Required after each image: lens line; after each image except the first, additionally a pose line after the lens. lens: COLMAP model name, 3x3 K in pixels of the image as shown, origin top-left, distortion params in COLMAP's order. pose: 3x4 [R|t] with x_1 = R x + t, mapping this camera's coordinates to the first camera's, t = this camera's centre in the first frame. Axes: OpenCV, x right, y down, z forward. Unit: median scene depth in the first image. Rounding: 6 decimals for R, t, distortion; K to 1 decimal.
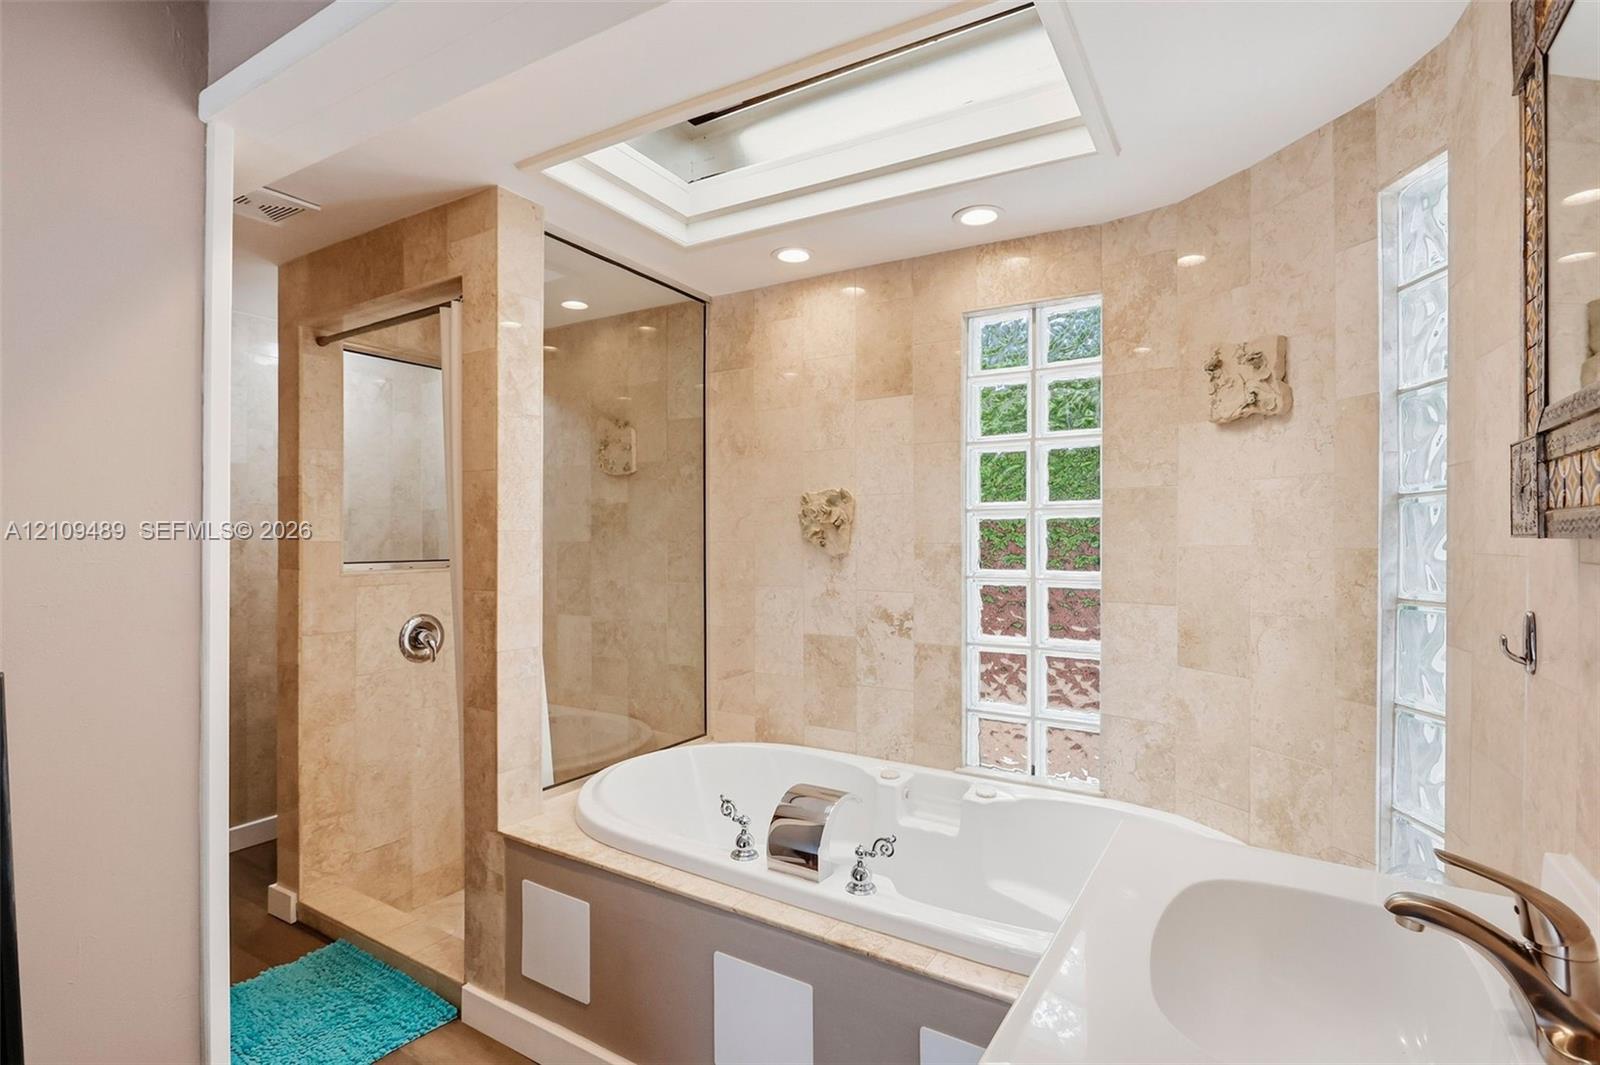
lens RADIAL K [[773.9, 0, 813.7], [0, 773.9, 532.5], [0, 0, 1]] dist [-0.015036, 0.002089]
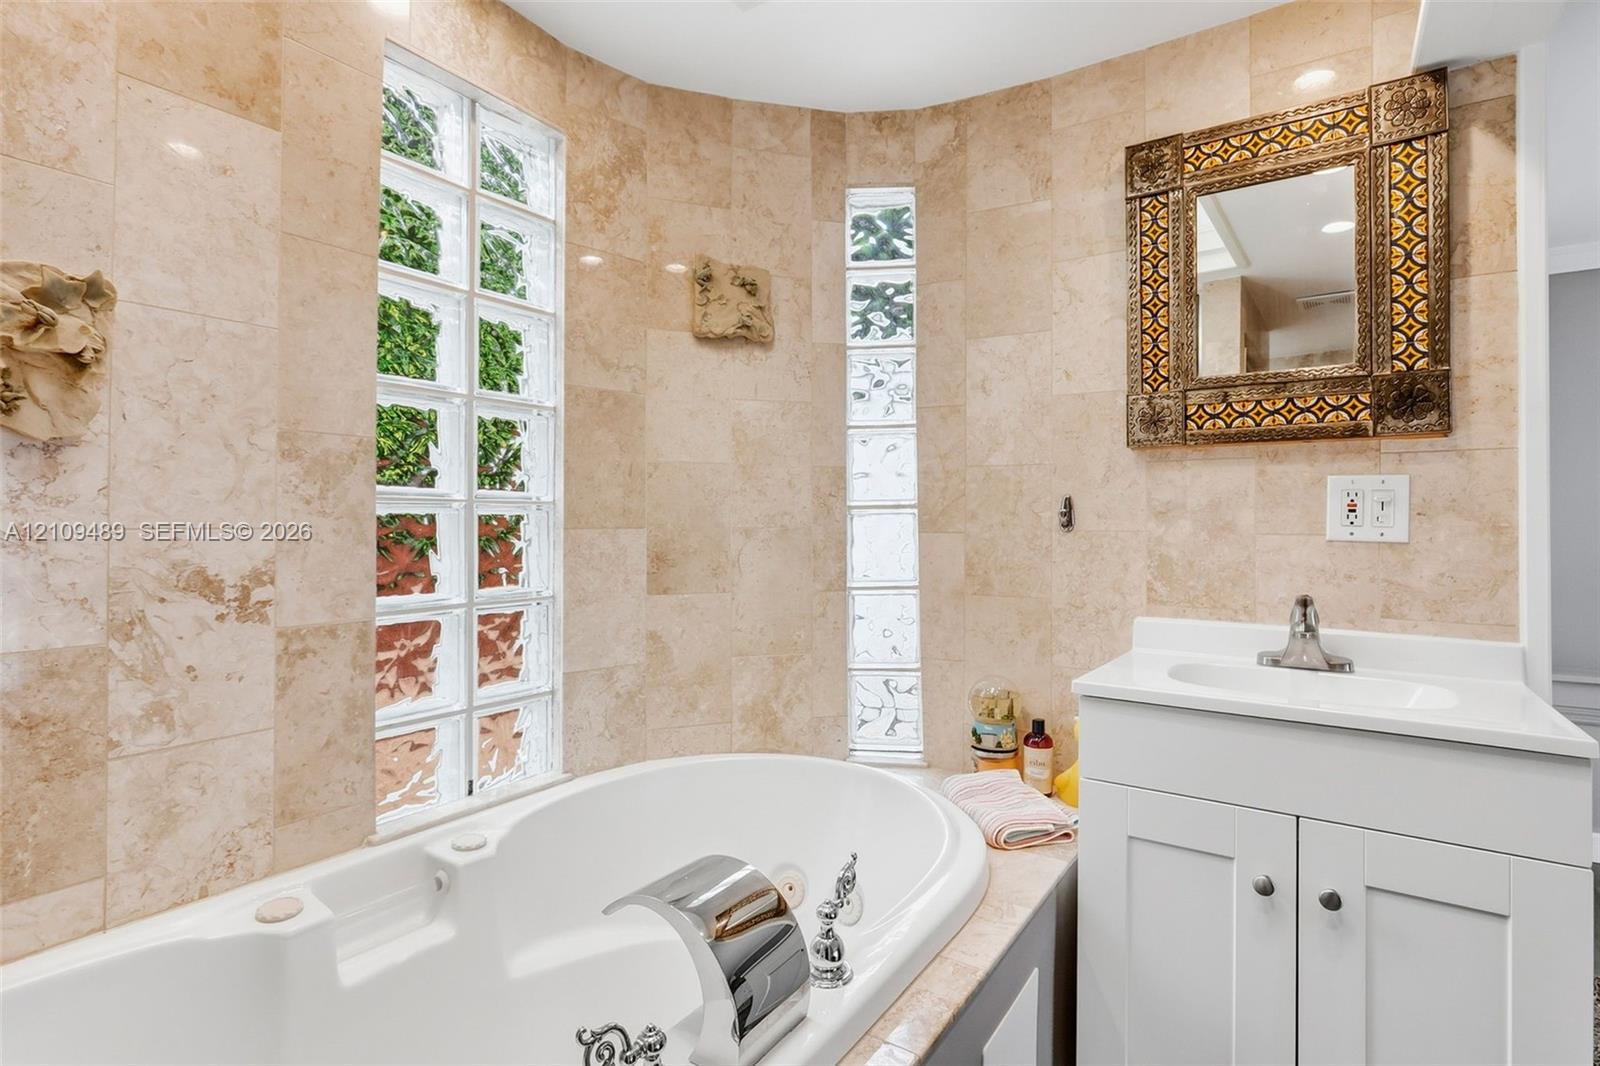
lens RADIAL K [[773.9, 0, 808.1], [0, 773.9, 512.3], [0, 0, 1]] dist [-0.015036, 0.002089]
pose [[0.050220, 0.011466, 0.998672, -0.358533], [-0.006633, 0.999916, -0.011147, 0.072958], [-0.998716, -0.006064, 0.050292, 0.655880]]
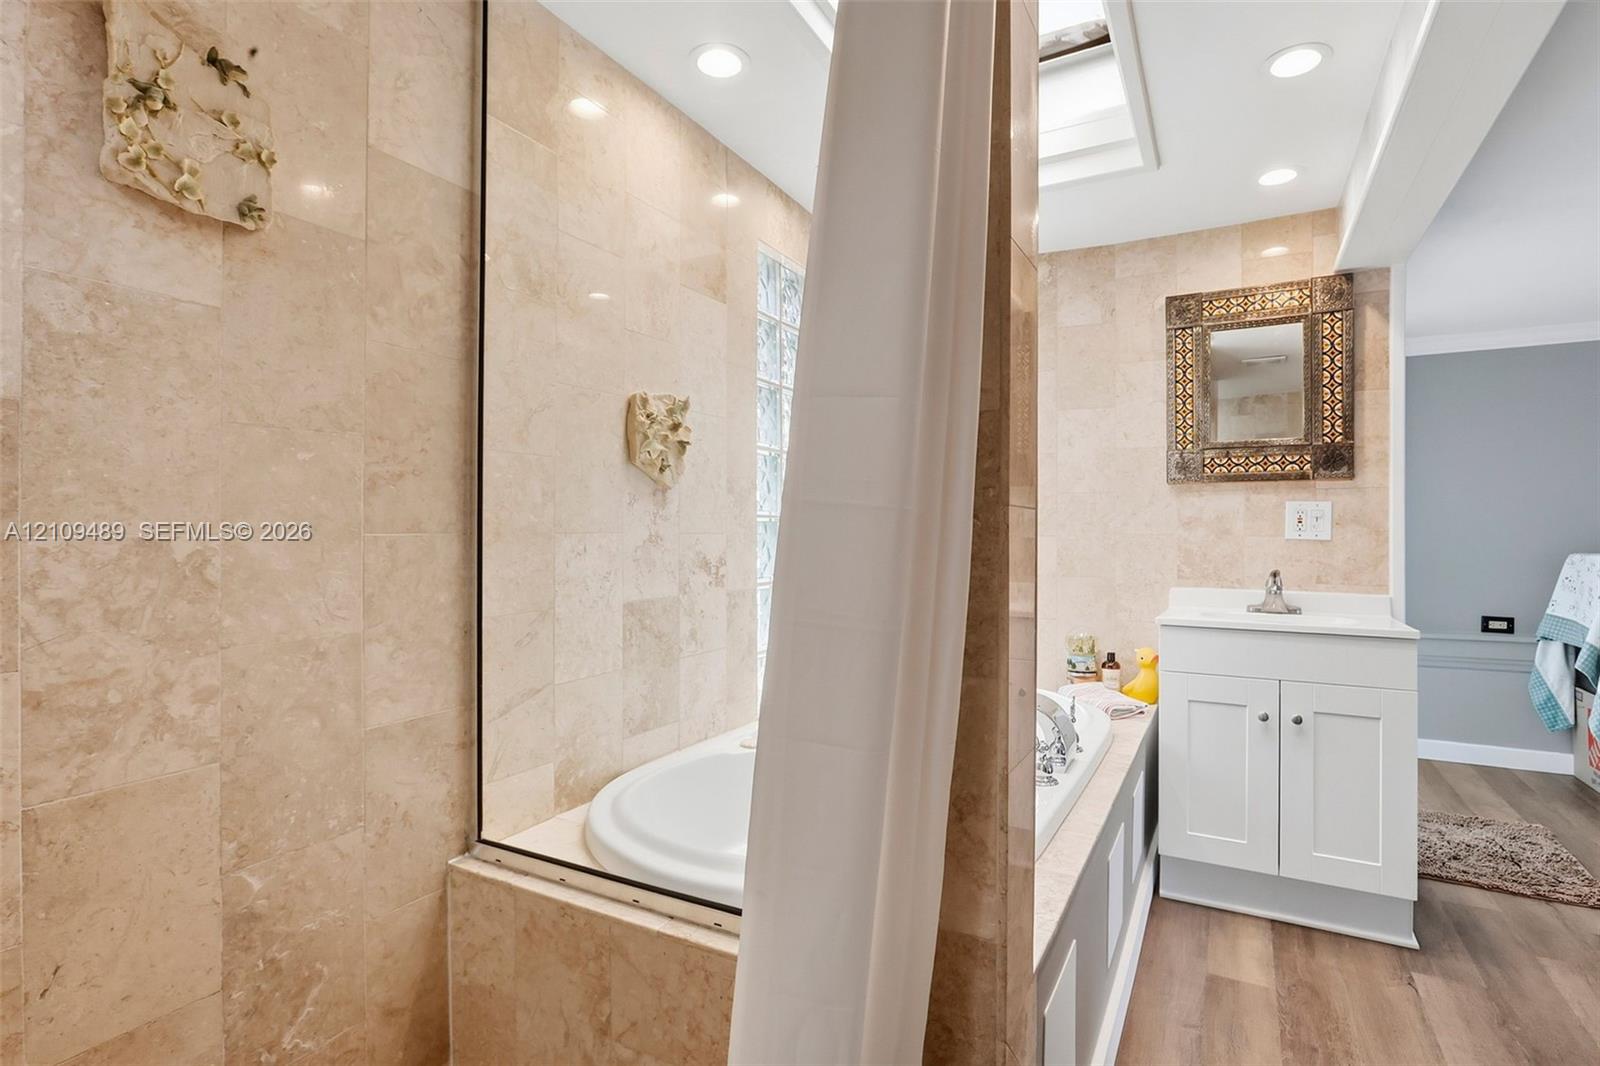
lens RADIAL K [[773.9, 0, 808.8], [0, 773.9, 527.4], [0, 0, 1]] dist [-0.015036, 0.002089]
pose [[-0.036476, 0.003272, 0.999329, -0.763616], [-0.004352, 0.999985, -0.003433, 0.076224], [-0.999325, -0.004474, -0.036461, 0.971412]]
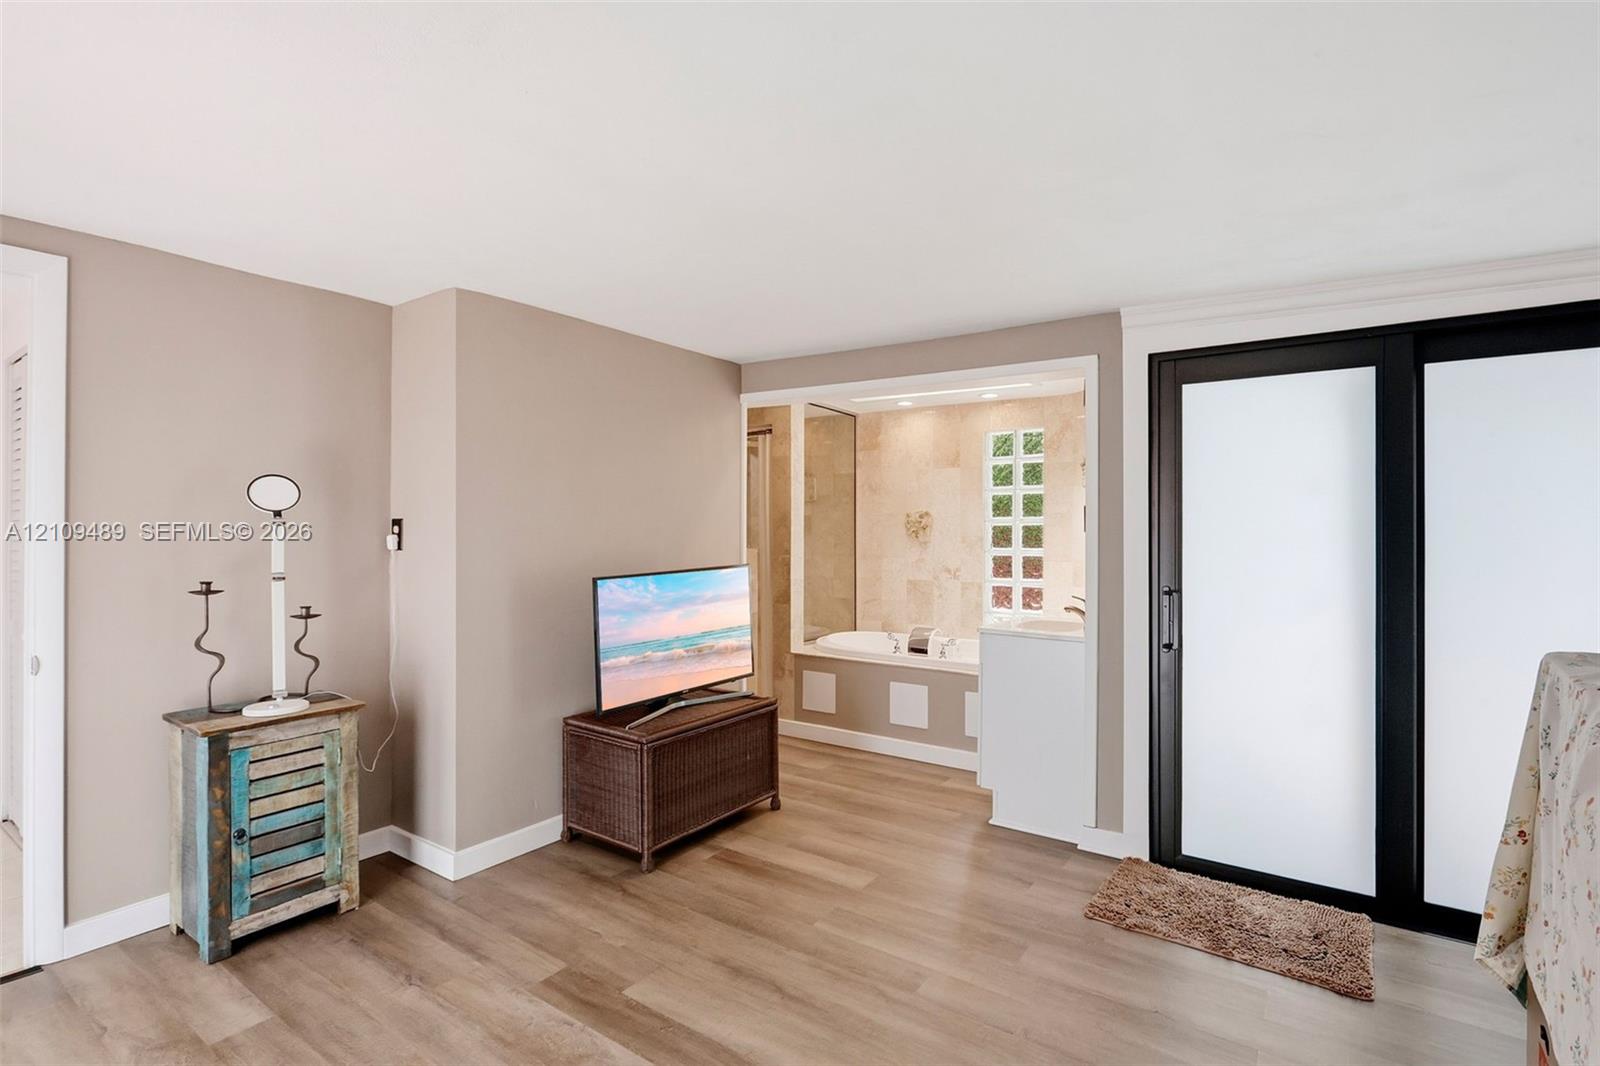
lens RADIAL K [[773.9, 0, 806.4], [0, 773.9, 533.9], [0, 0, 1]] dist [-0.015036, 0.002089]
pose [[0.998435, 0.001261, -0.055913, -0.186595], [-0.001025, 0.999990, 0.004242, -0.001054], [0.055918, -0.004178, 0.998427, -1.220648]]
